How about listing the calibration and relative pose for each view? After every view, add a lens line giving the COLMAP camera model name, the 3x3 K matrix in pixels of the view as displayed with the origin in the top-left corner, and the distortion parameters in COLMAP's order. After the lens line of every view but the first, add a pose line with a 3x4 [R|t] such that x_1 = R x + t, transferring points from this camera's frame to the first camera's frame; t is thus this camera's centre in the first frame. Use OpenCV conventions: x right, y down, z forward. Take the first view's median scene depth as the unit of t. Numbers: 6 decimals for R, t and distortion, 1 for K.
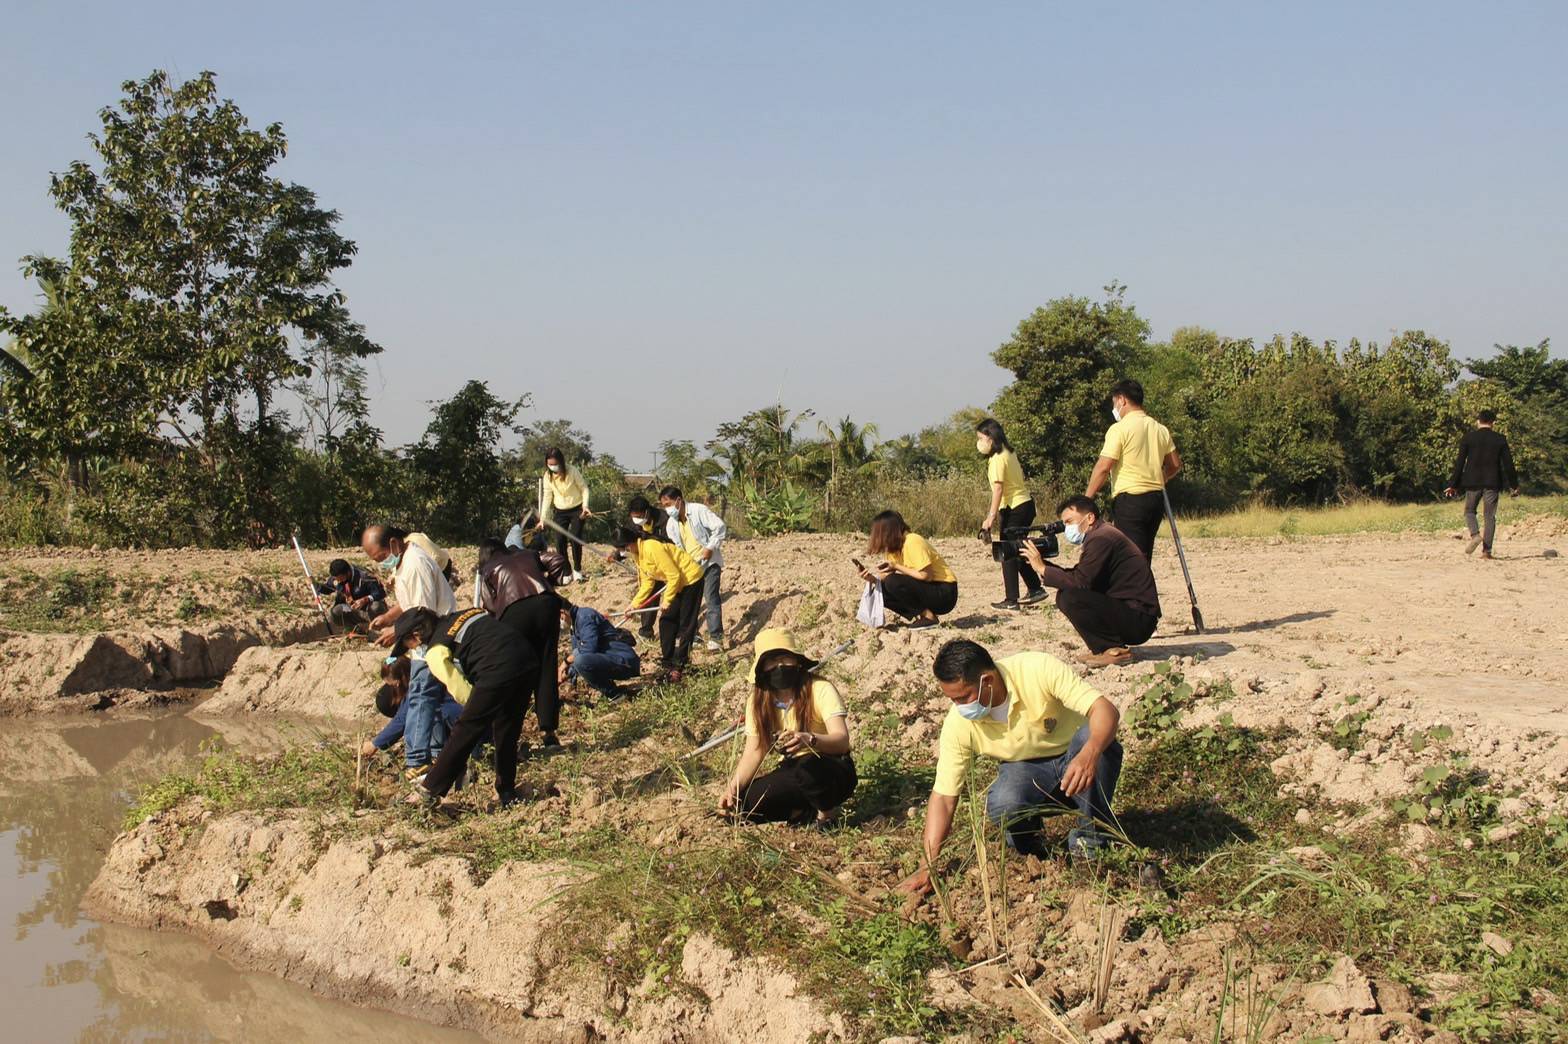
lens RADIAL K [[1790.5, 0, 784.0], [0, 1790.5, 522.0], [0, 0, 1]] dist [-0.070708, 0.385805]
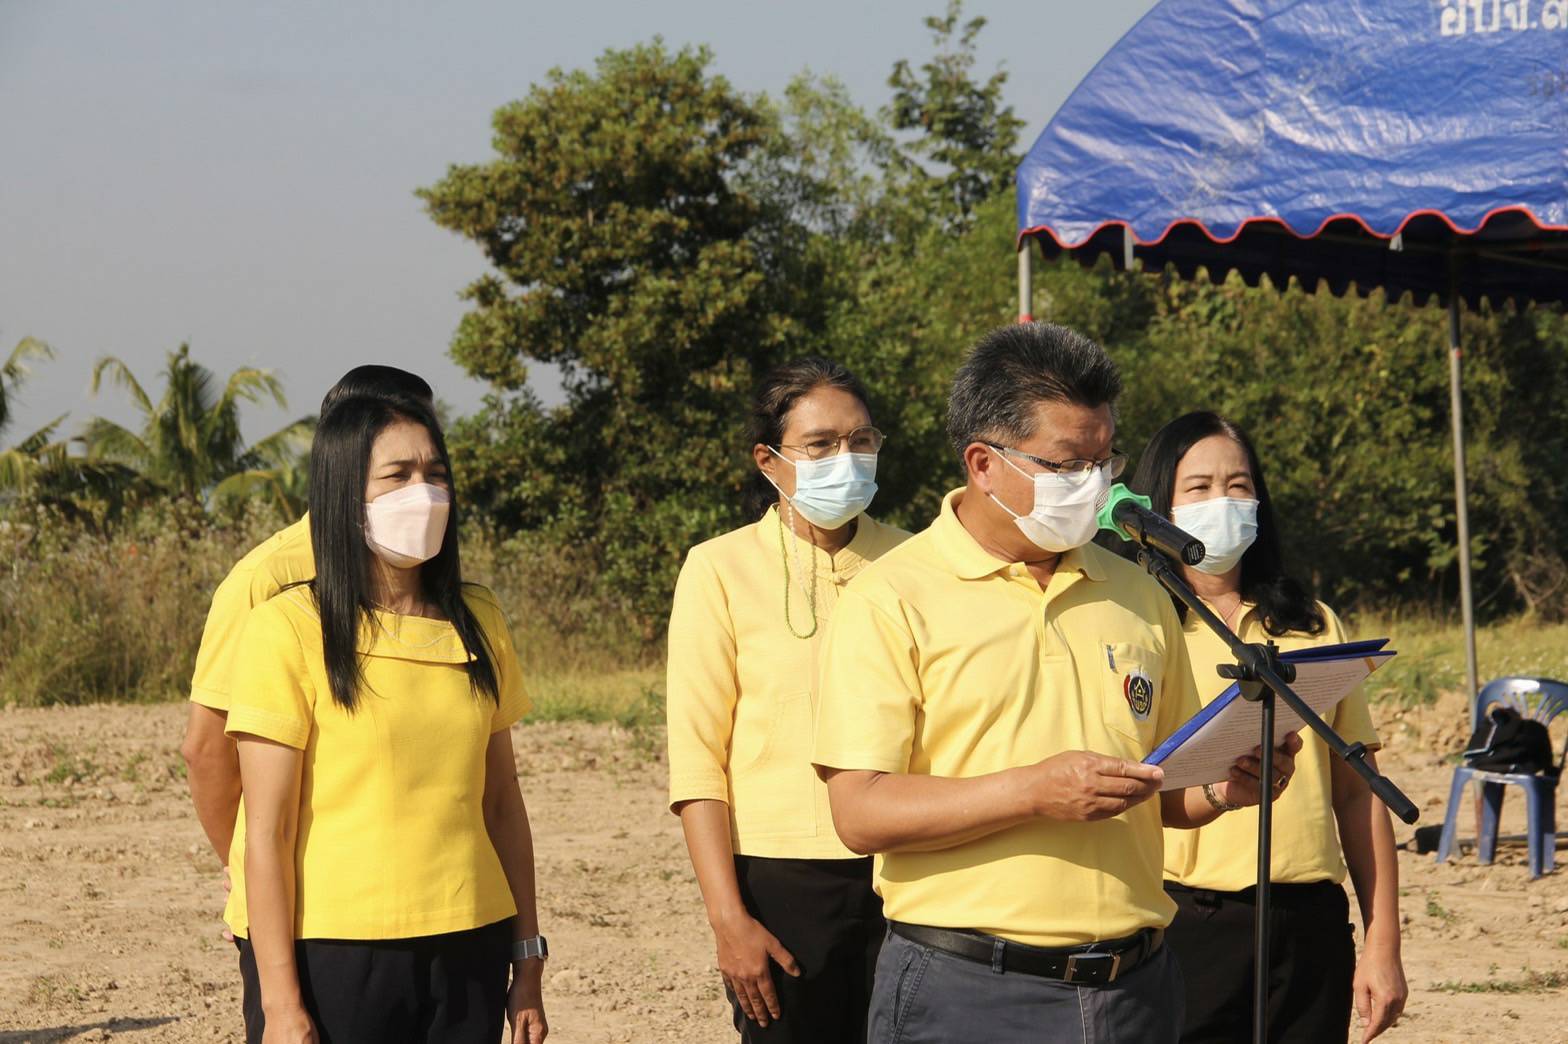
lens RADIAL K [[4557.7, 0, 843.9], [0, 4557.7, 523.4], [0, 0, 1]] dist [0.584754, 1.179501]
pose [[0.995710, 0.020783, 0.090169, 0.217321], [-0.019162, 0.999640, -0.018805, -0.017713], [-0.090527, 0.016996, 0.995749, 0.097701]]
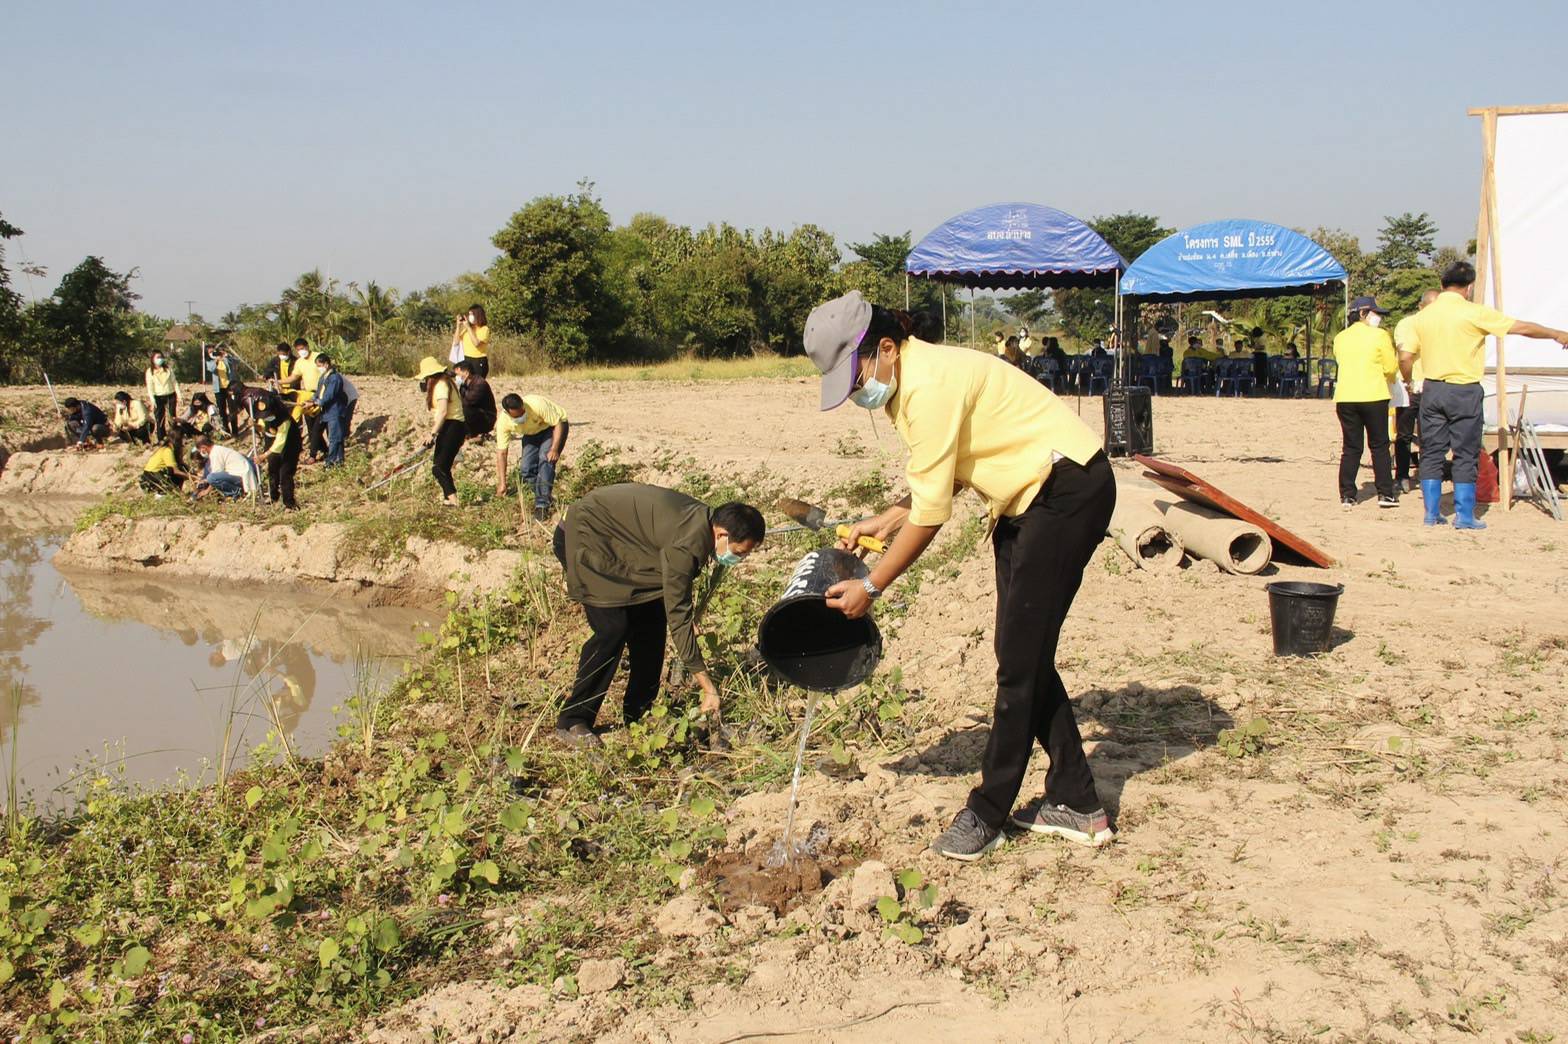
lens RADIAL K [[1482.5, 0, 791.1], [0, 1482.5, 542.2], [0, 0, 1]] dist [-0.110691, 0.154343]
pose [[0.949557, -0.026348, 0.312485, -0.031132], [-0.011106, 0.993013, 0.117478, -0.003536], [-0.313397, -0.115022, 0.942630, -0.194117]]
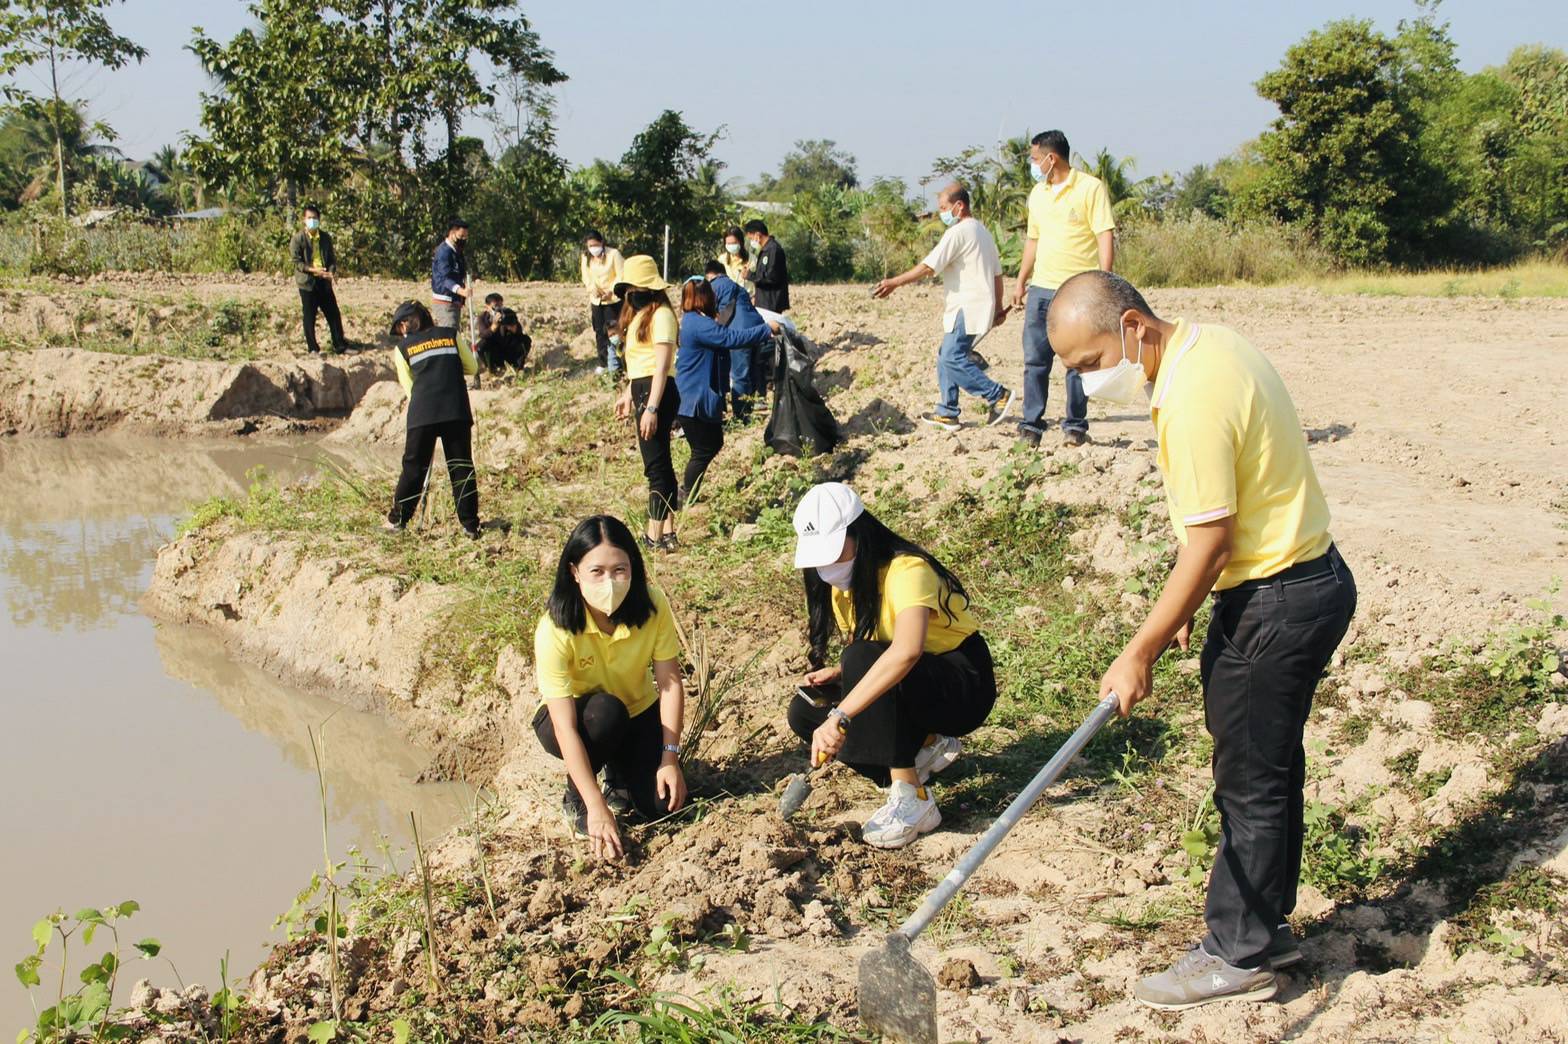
lens RADIAL K [[1908.5, 0, 775.9], [0, 1908.5, 522.4], [0, 0, 1]] dist [-0.008548, 0.330159]
pose [[0.988186, 0.050134, -0.144827, 0.051367], [-0.029349, 0.989397, 0.142240, -0.007749], [0.150422, -0.136309, 0.979180, -0.042077]]
